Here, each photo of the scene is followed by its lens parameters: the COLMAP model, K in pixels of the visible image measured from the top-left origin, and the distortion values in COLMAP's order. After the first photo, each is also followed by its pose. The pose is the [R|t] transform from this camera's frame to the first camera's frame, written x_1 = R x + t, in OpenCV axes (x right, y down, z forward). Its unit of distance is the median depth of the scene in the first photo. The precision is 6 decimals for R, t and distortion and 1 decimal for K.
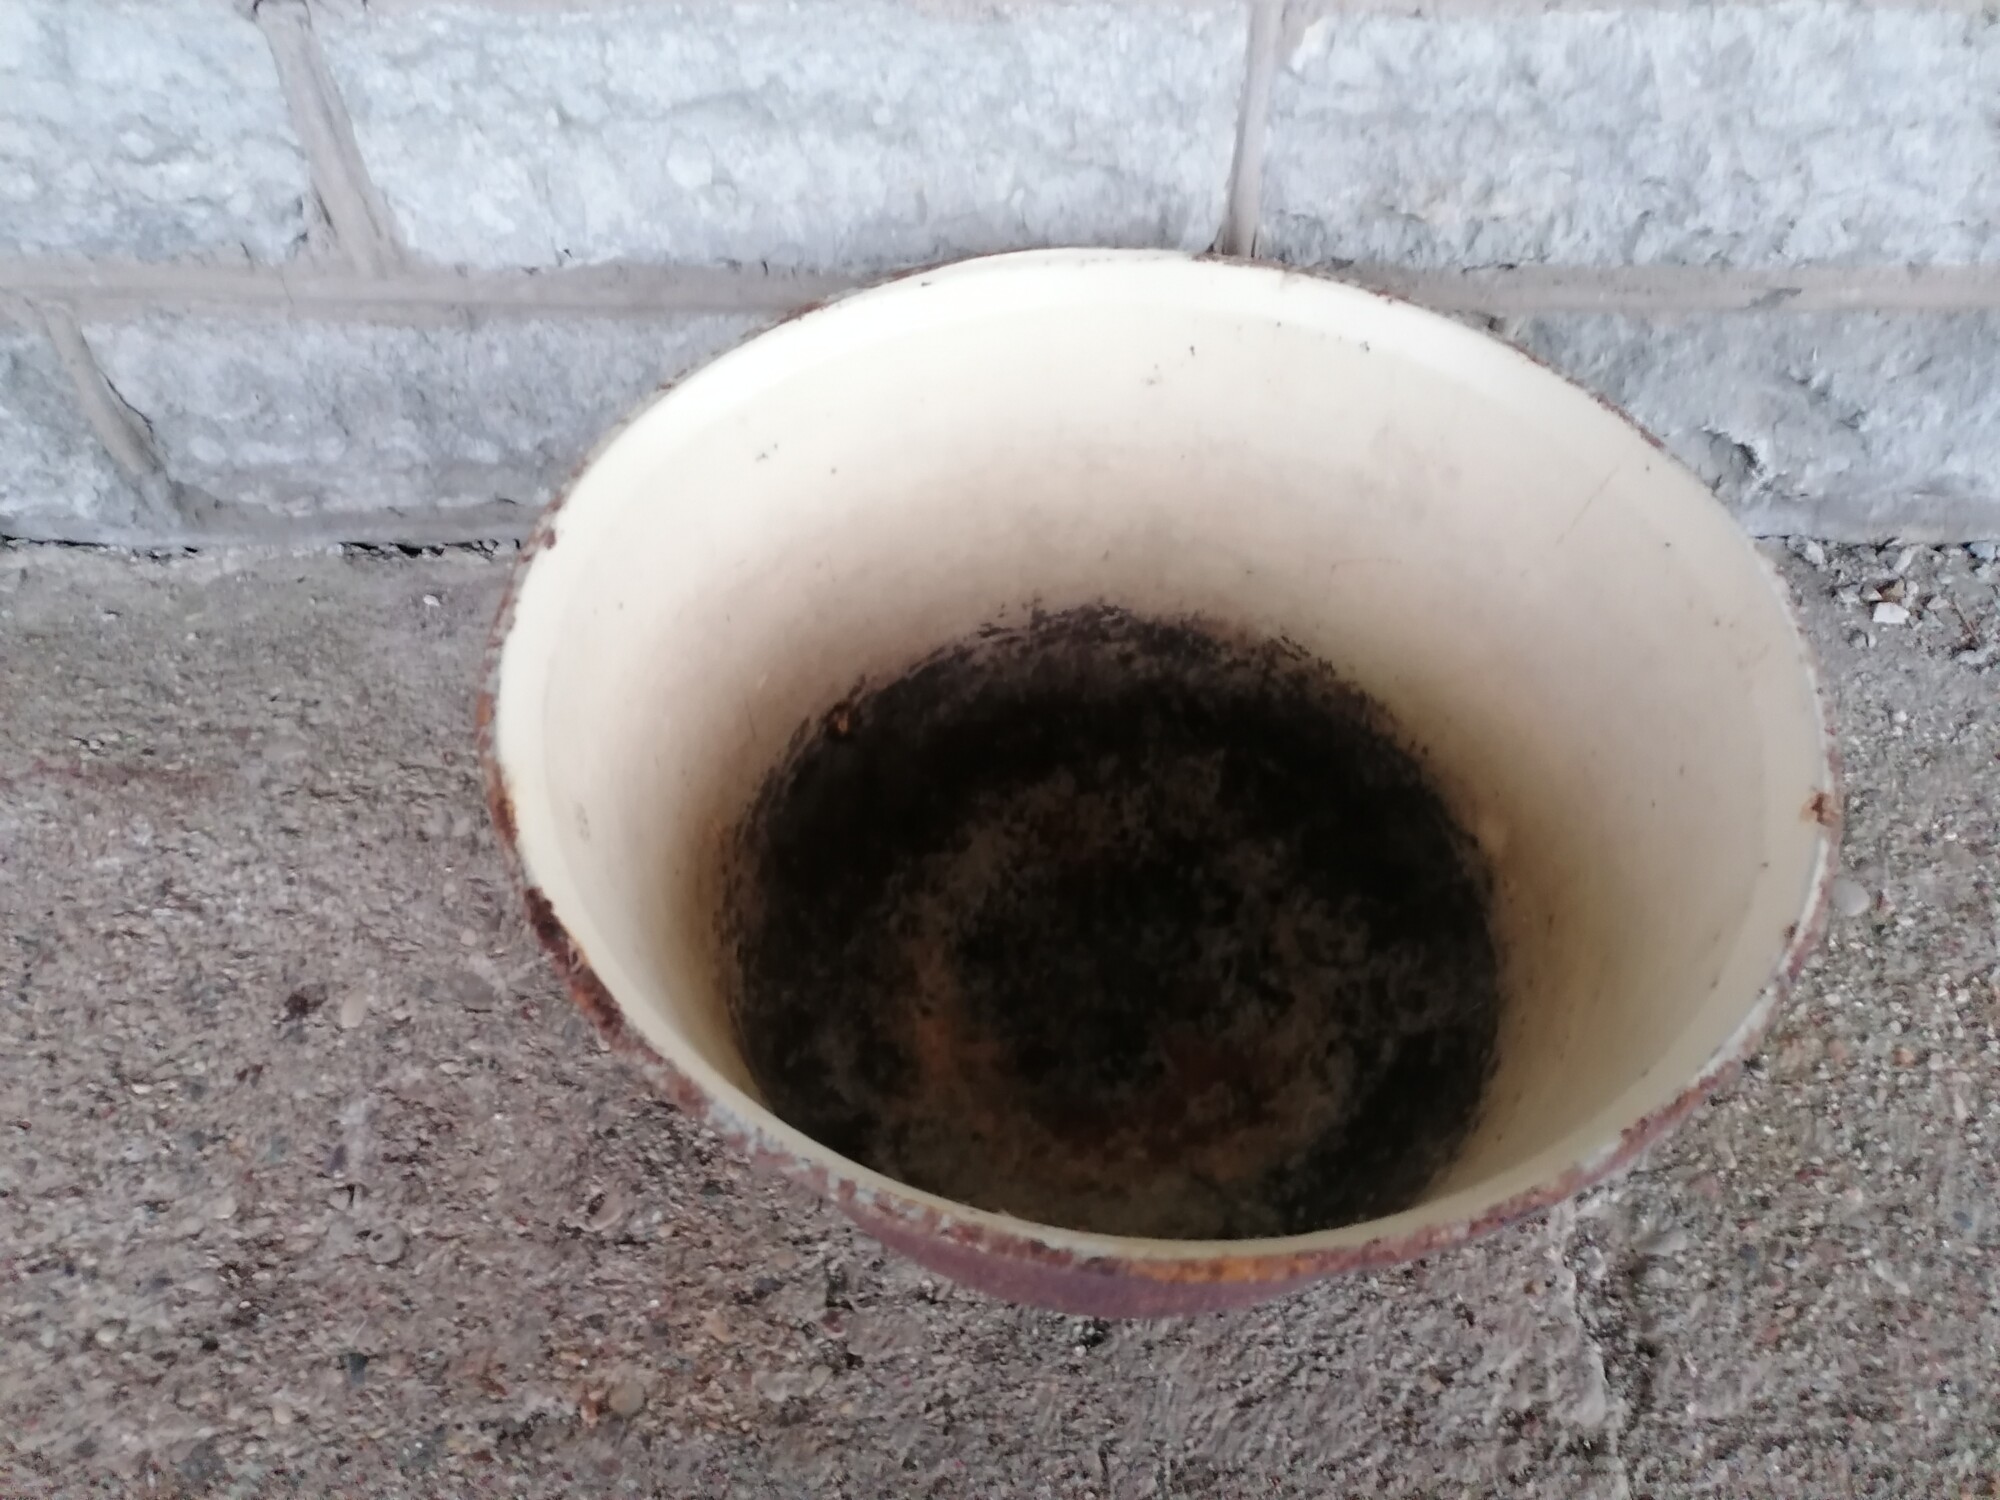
lens RADIAL K [[1492.8, 0, 1004.9], [0, 1492.8, 745.1], [0, 0, 1]] dist [0.038295, -0.016380]
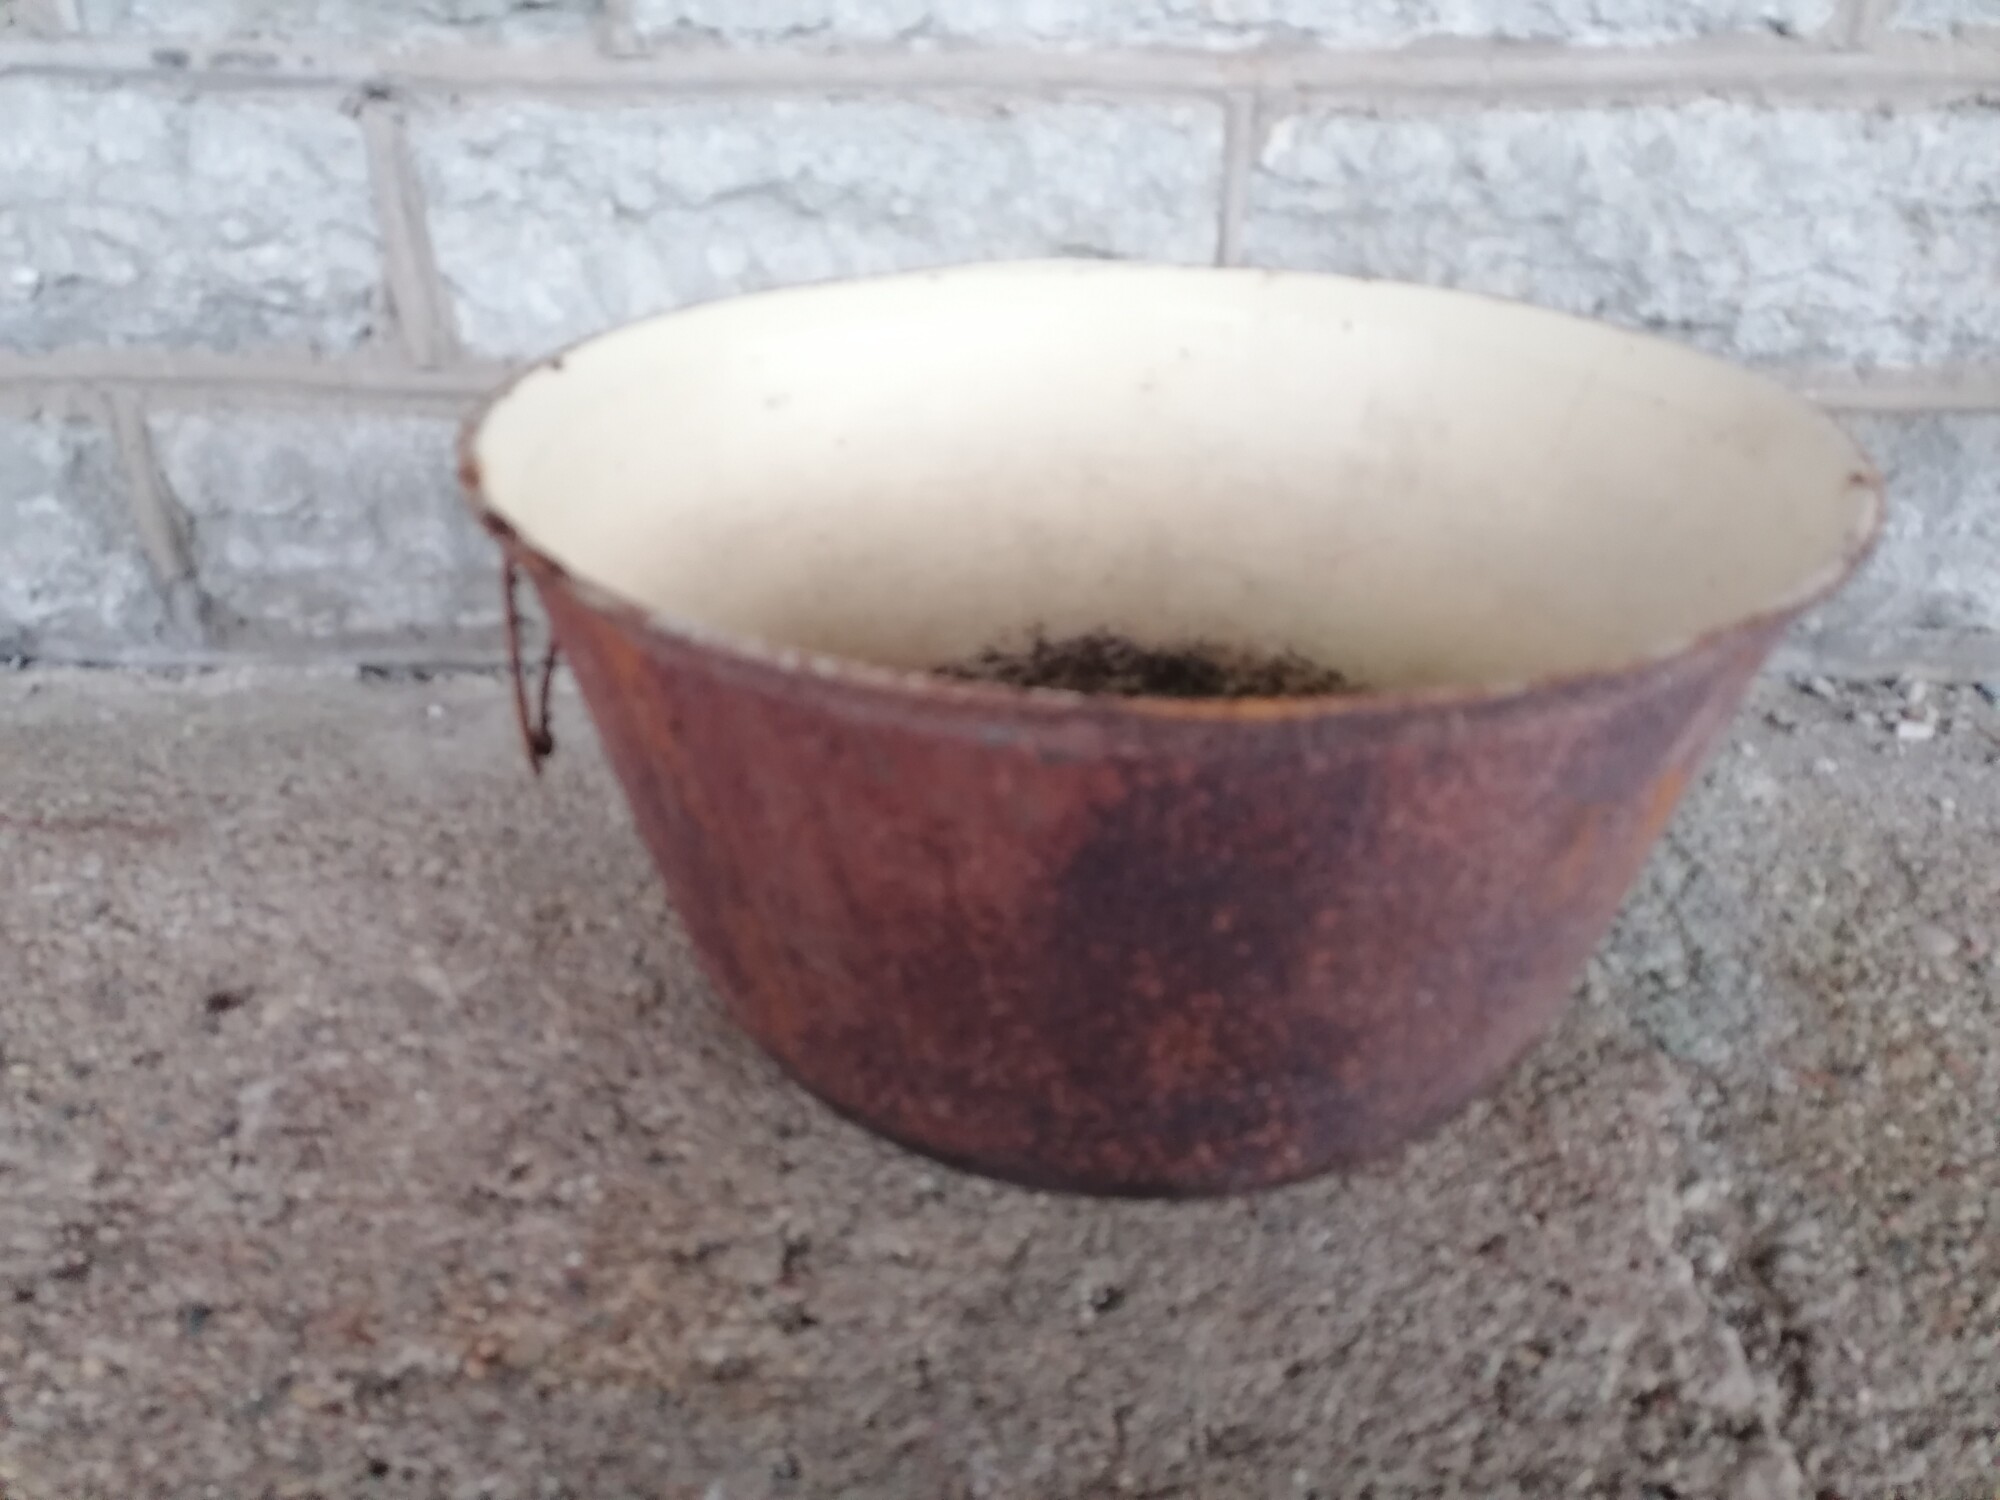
lens RADIAL K [[1492.8, 0, 1006.7], [0, 1492.8, 728.4], [0, 0, 1]] dist [0.038295, -0.016380]
pose [[0.999886, 0.001653, -0.014976, 0.015574], [-0.007149, 0.927016, -0.374955, 0.369099], [0.013263, 0.375019, 0.926922, 0.113084]]
